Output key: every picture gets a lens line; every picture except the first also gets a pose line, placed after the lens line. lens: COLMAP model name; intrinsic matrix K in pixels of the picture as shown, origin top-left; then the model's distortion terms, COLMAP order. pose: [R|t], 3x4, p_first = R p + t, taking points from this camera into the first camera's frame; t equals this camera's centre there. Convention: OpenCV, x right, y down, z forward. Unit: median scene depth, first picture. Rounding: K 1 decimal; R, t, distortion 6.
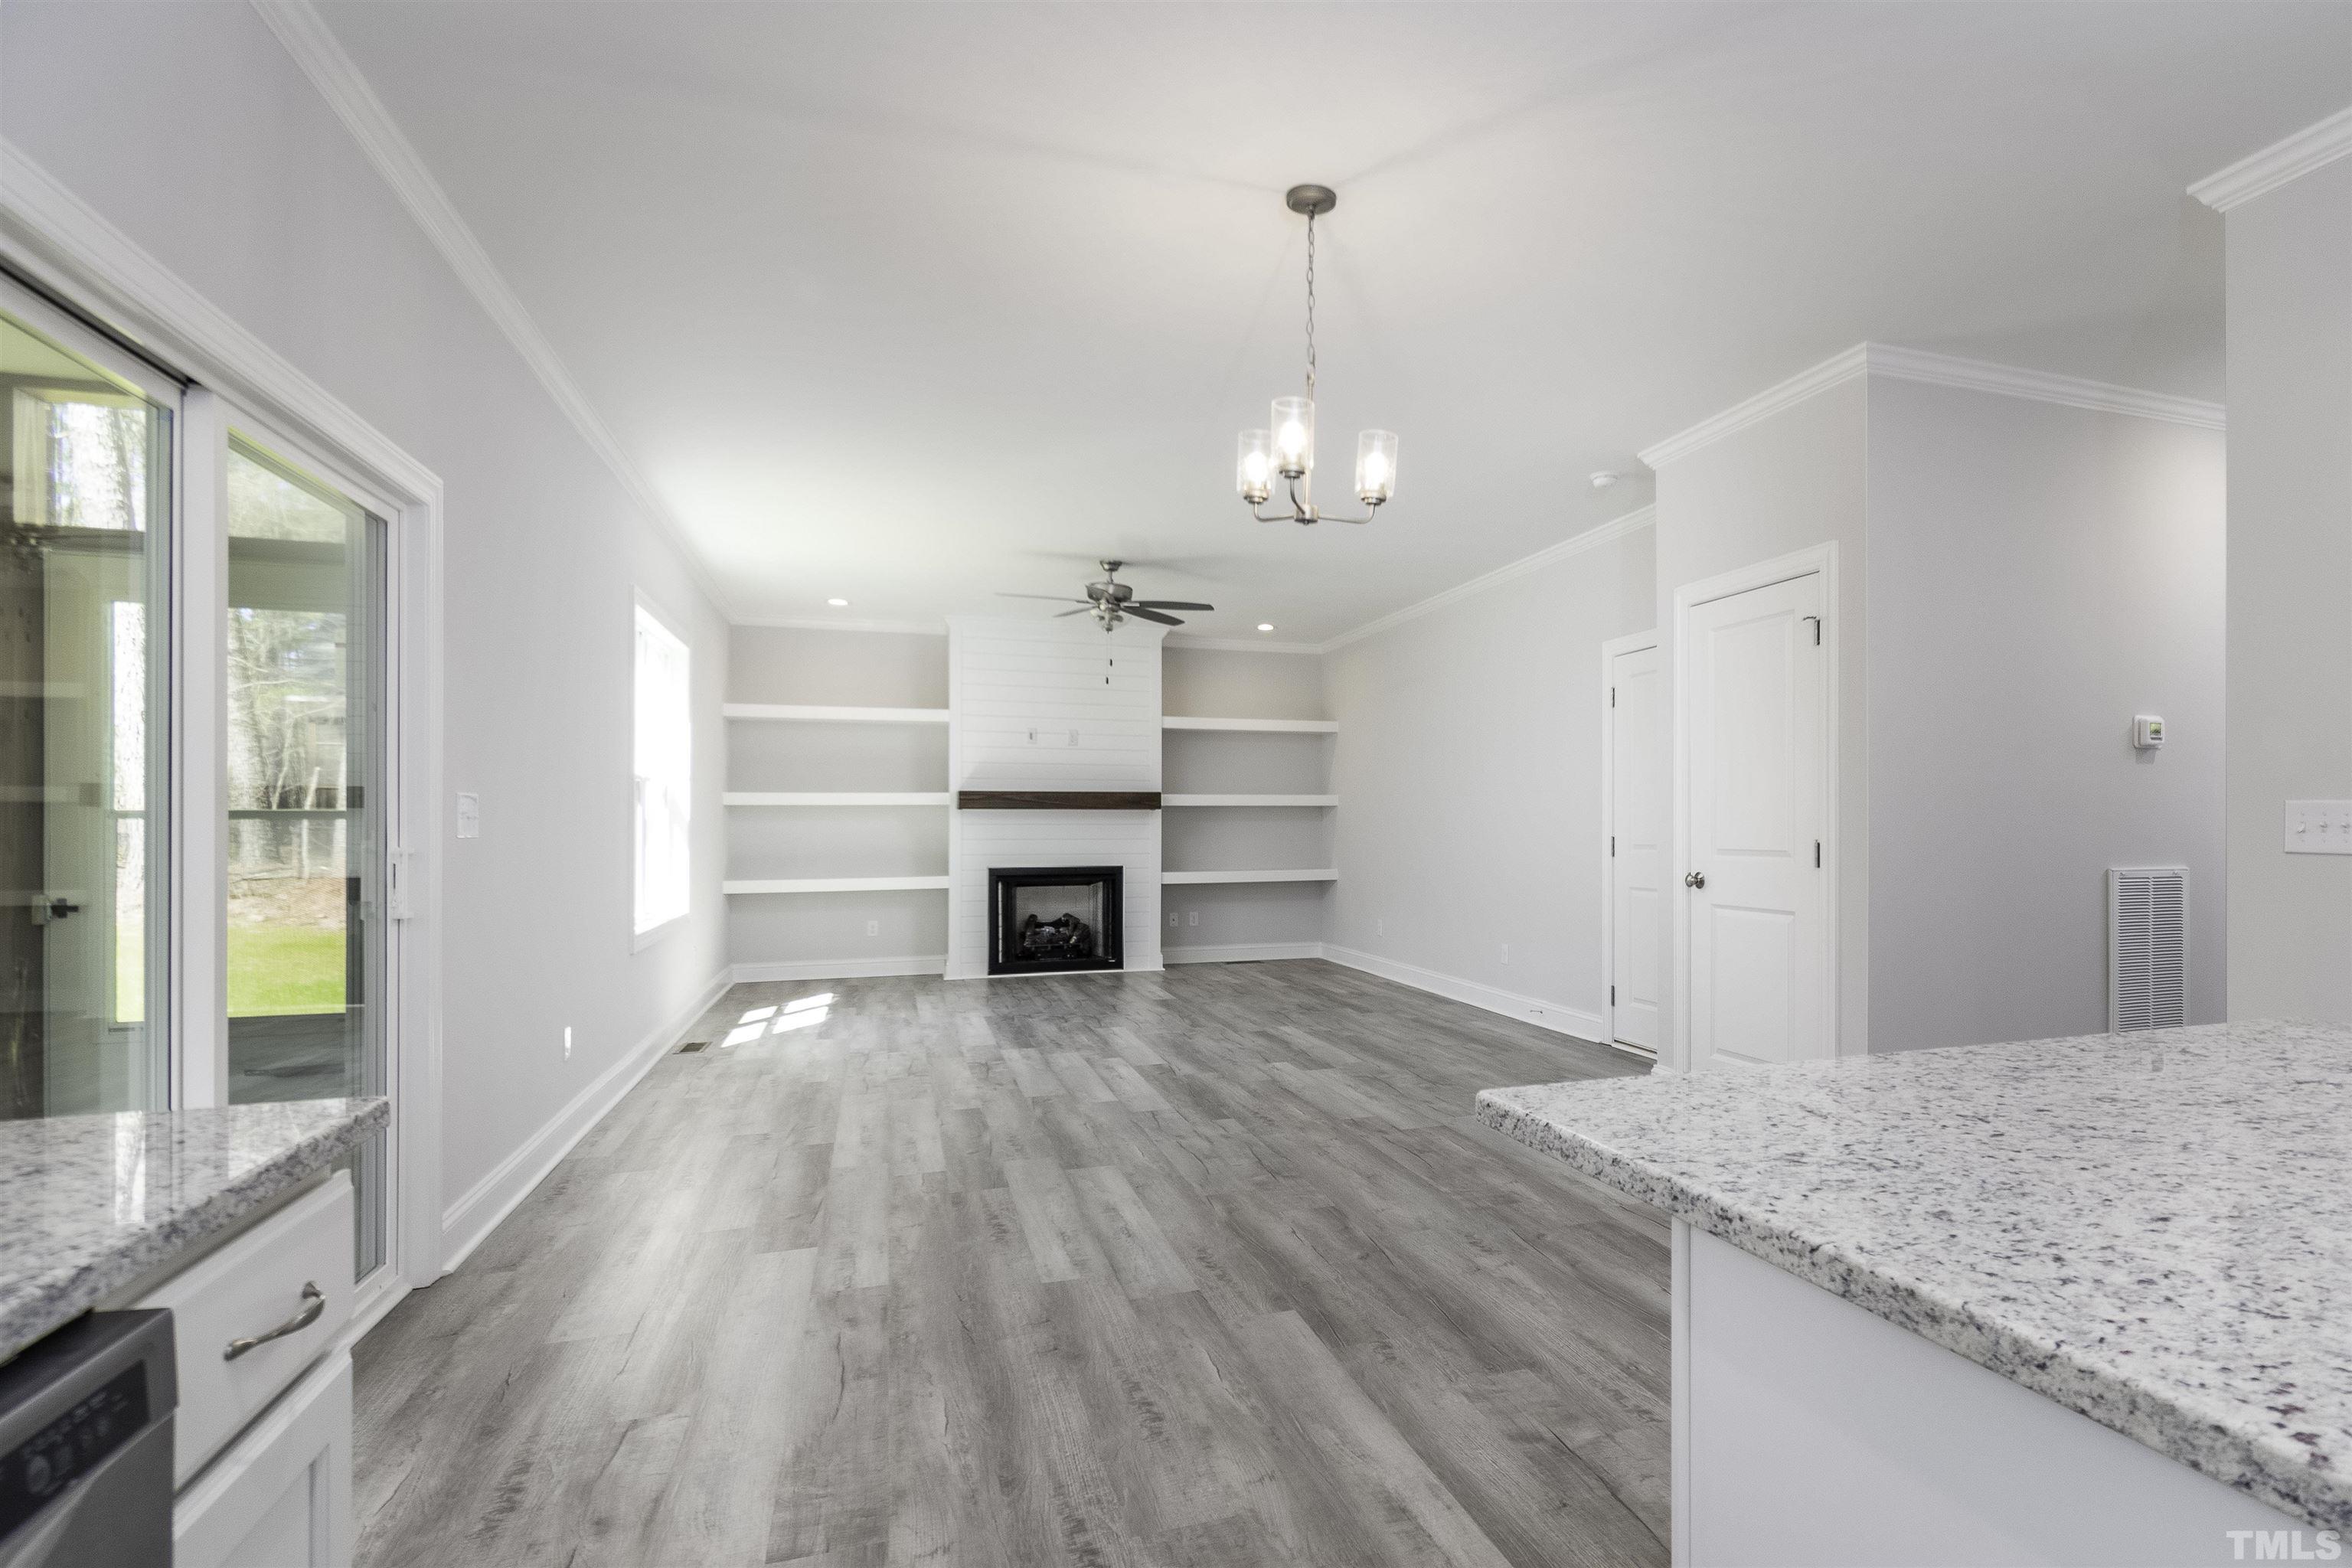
lens RADIAL K [[1037.6, 0, 1303.2], [0, 1037.6, 815.0], [0, 0, 1]] dist [-0.011166, 0.000019]
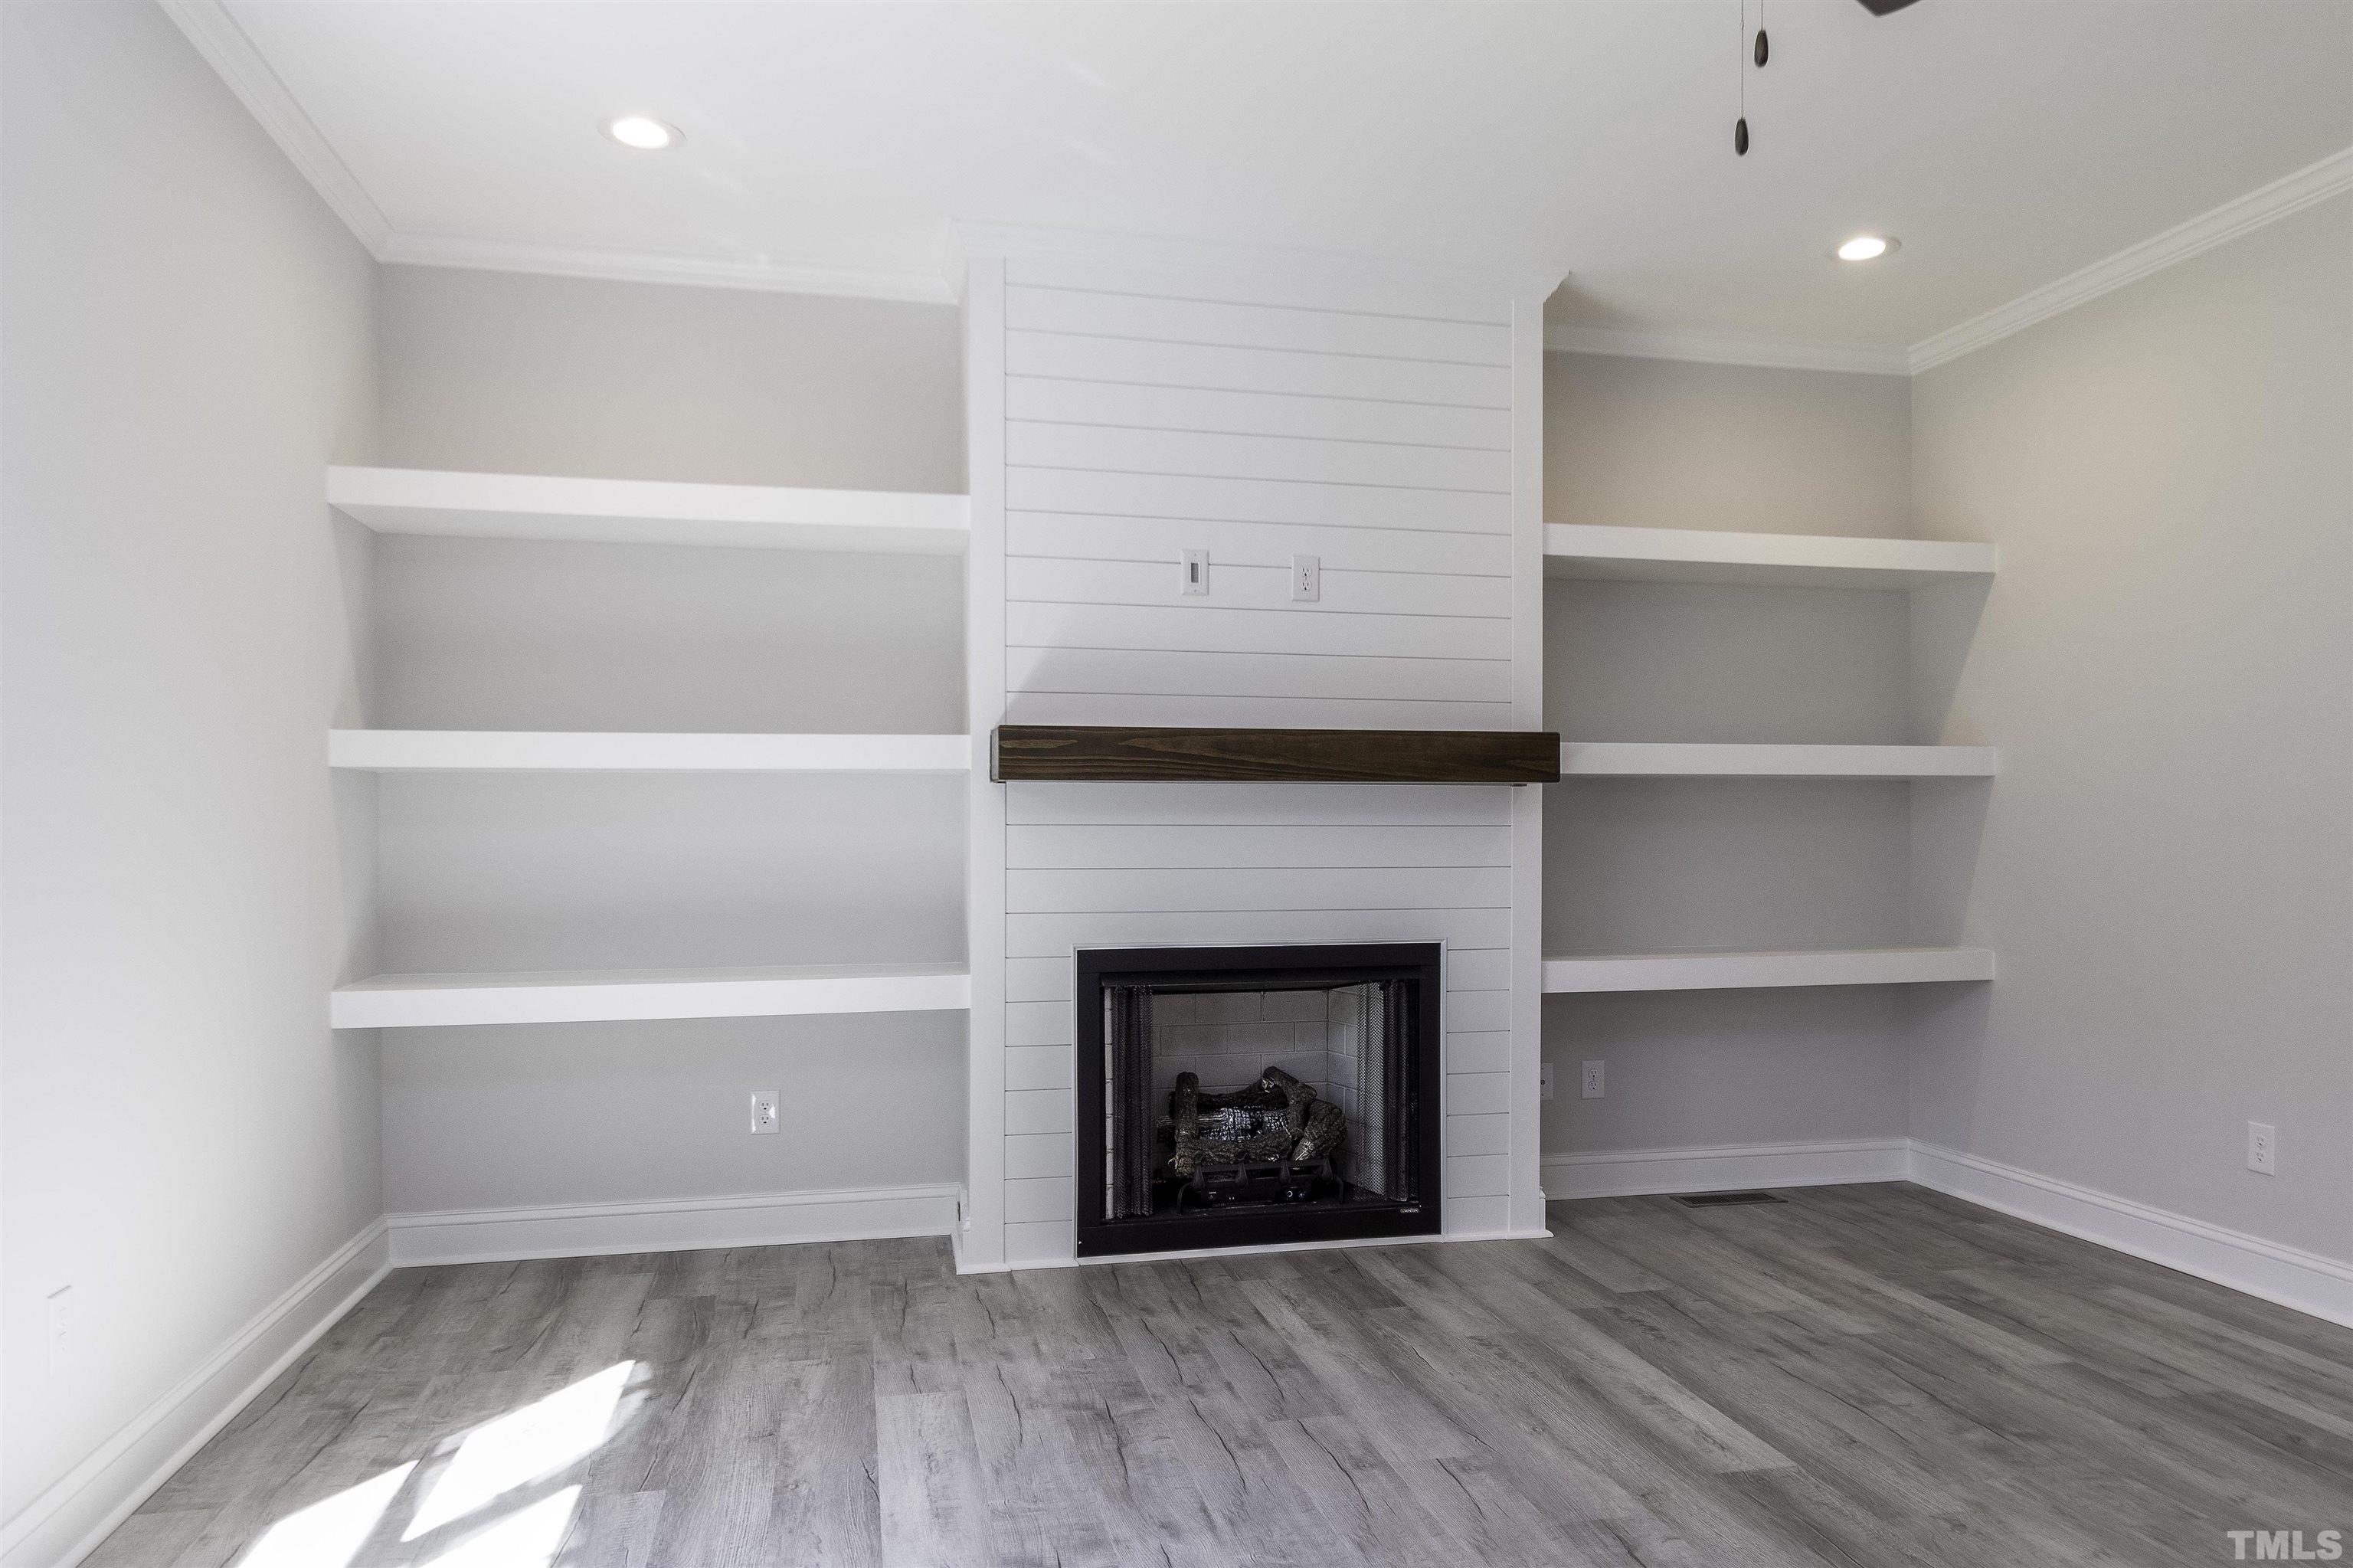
lens RADIAL K [[1465.5, 0, 1200.5], [0, 1465.5, 826.7], [0, 0, 1]] dist [0.003232, -0.009827]
pose [[0.988252, 0.002498, -0.152810, -0.179293], [-0.000884, 0.999943, 0.010629, 0.004064], [0.152828, -0.010369, 0.988198, 0.495828]]
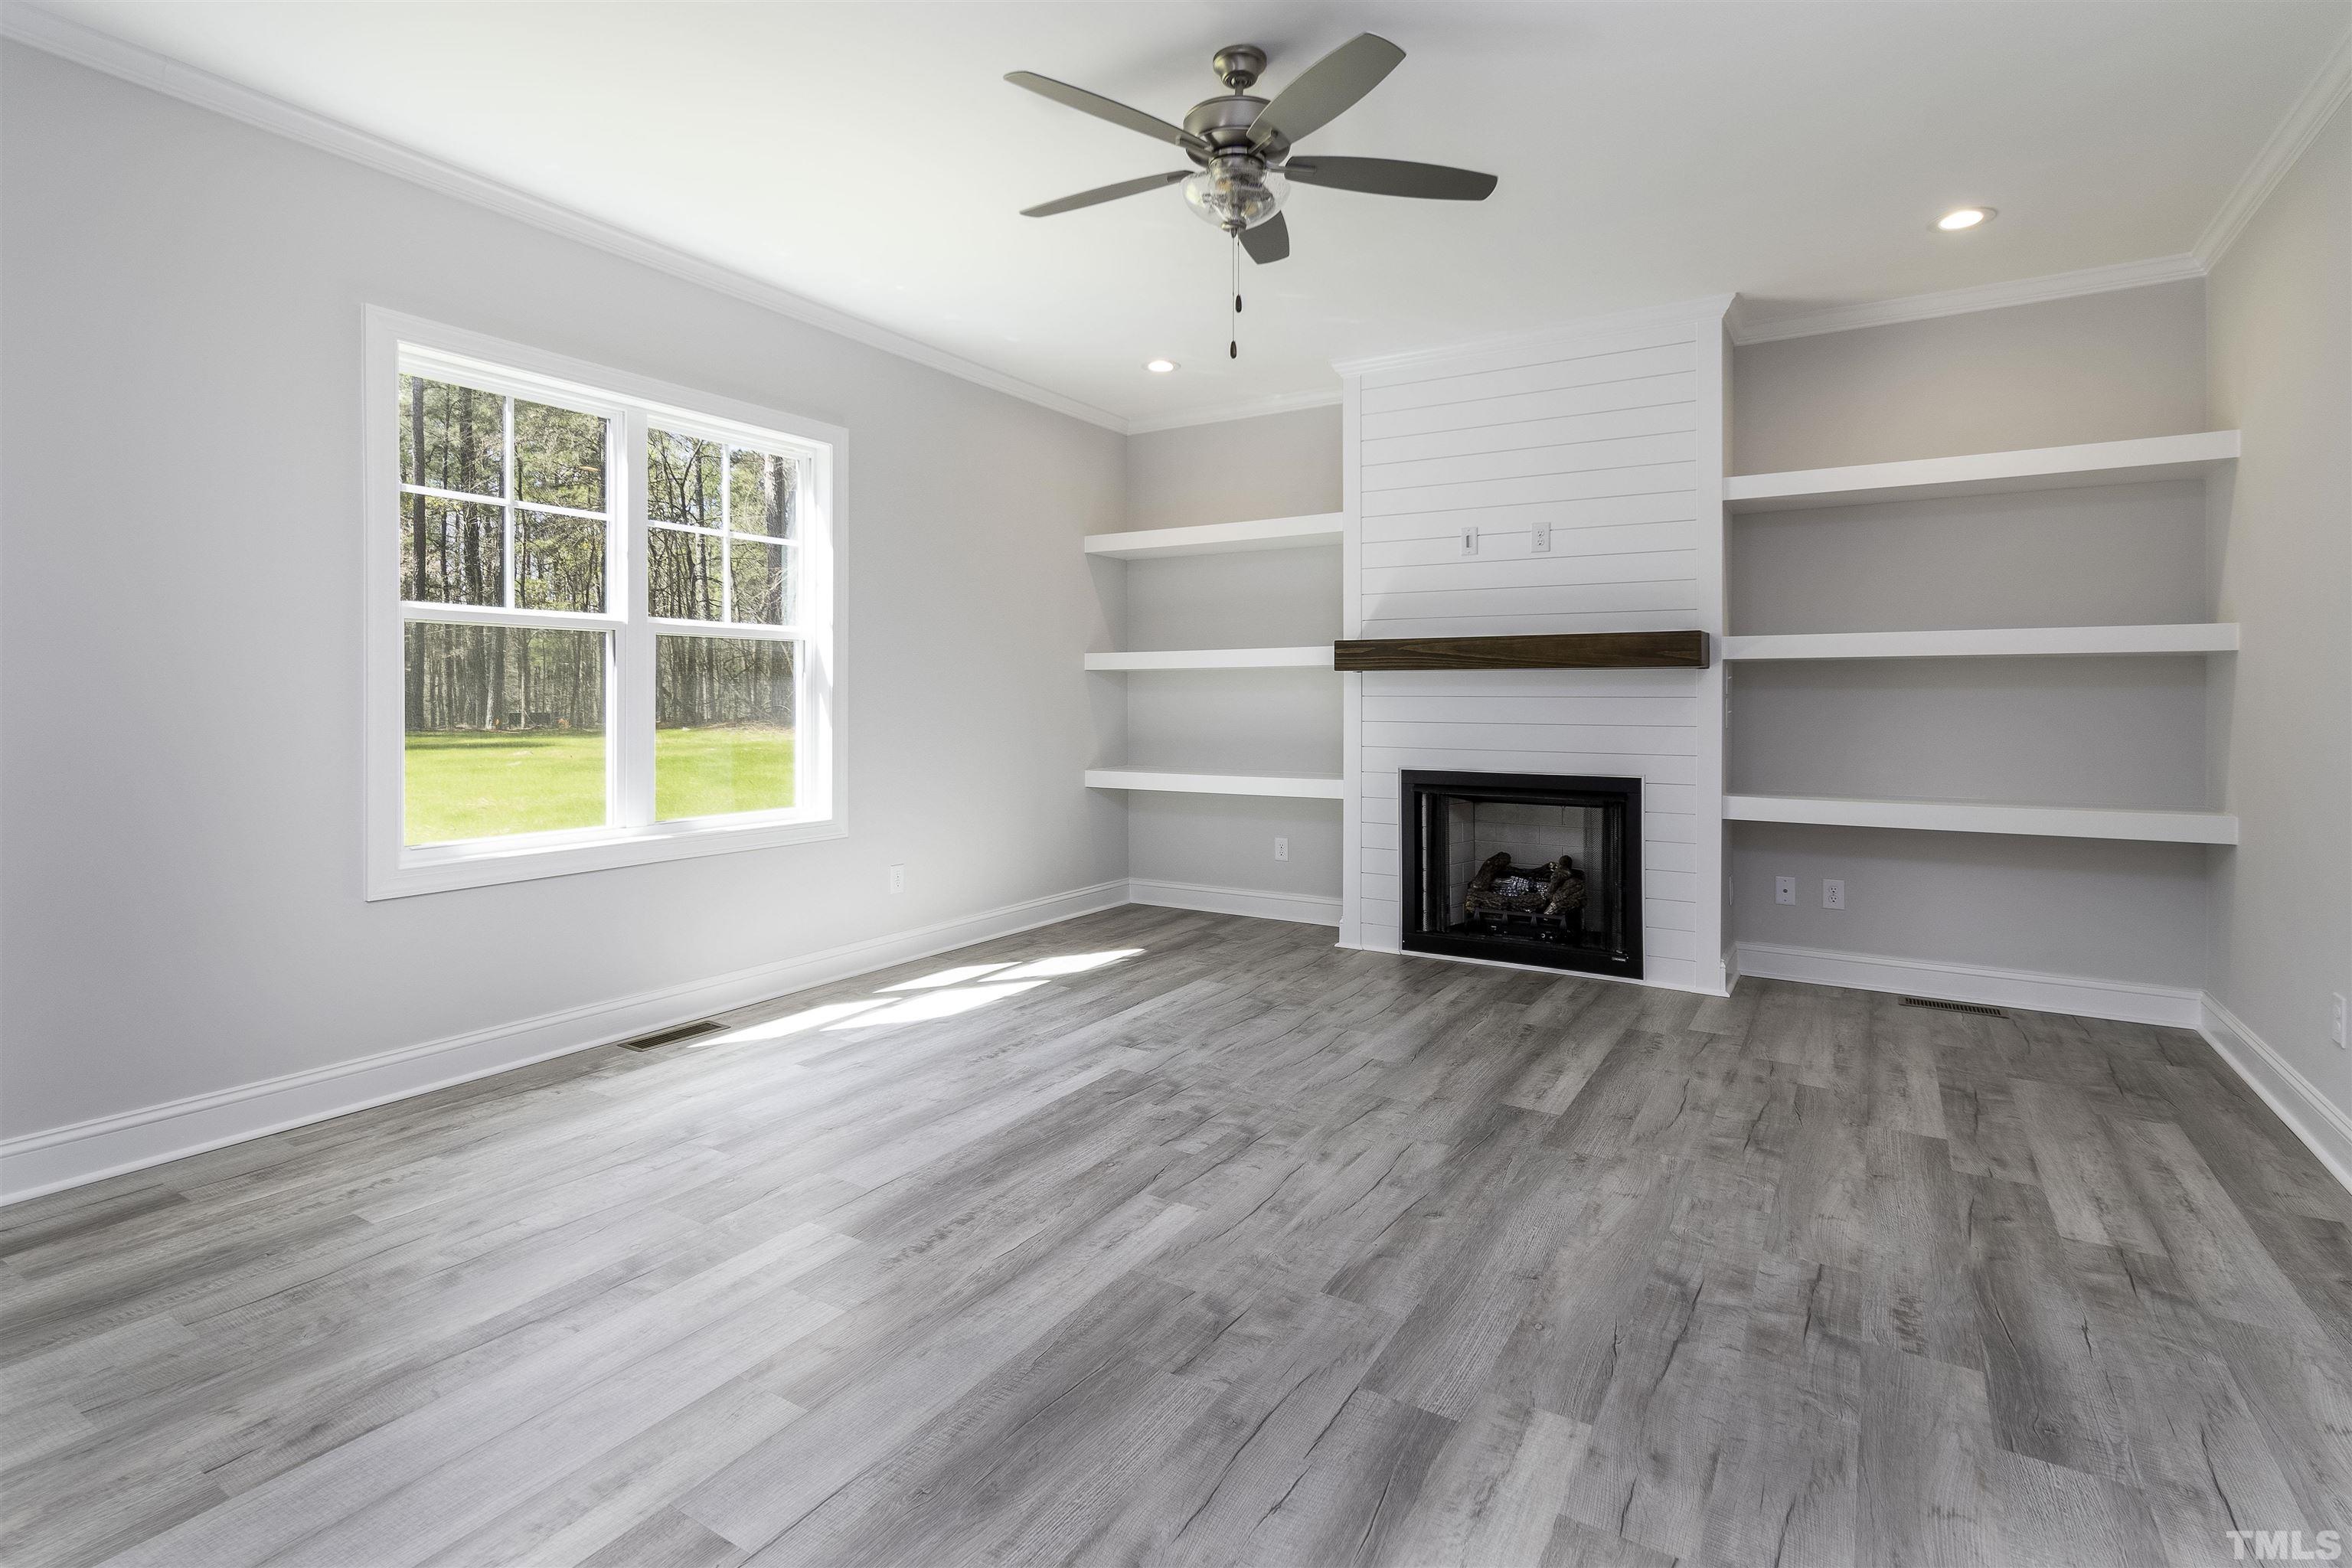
lens RADIAL K [[1037.6, 0, 1281.4], [0, 1037.6, 687.0], [0, 0, 1]] dist [-0.011166, 0.000019]
pose [[0.650649, -0.002506, -0.759375, 0.100094], [0.003049, 0.999995, -0.000688, 0.003684], [0.759373, -0.001868, 0.650653, 0.534584]]
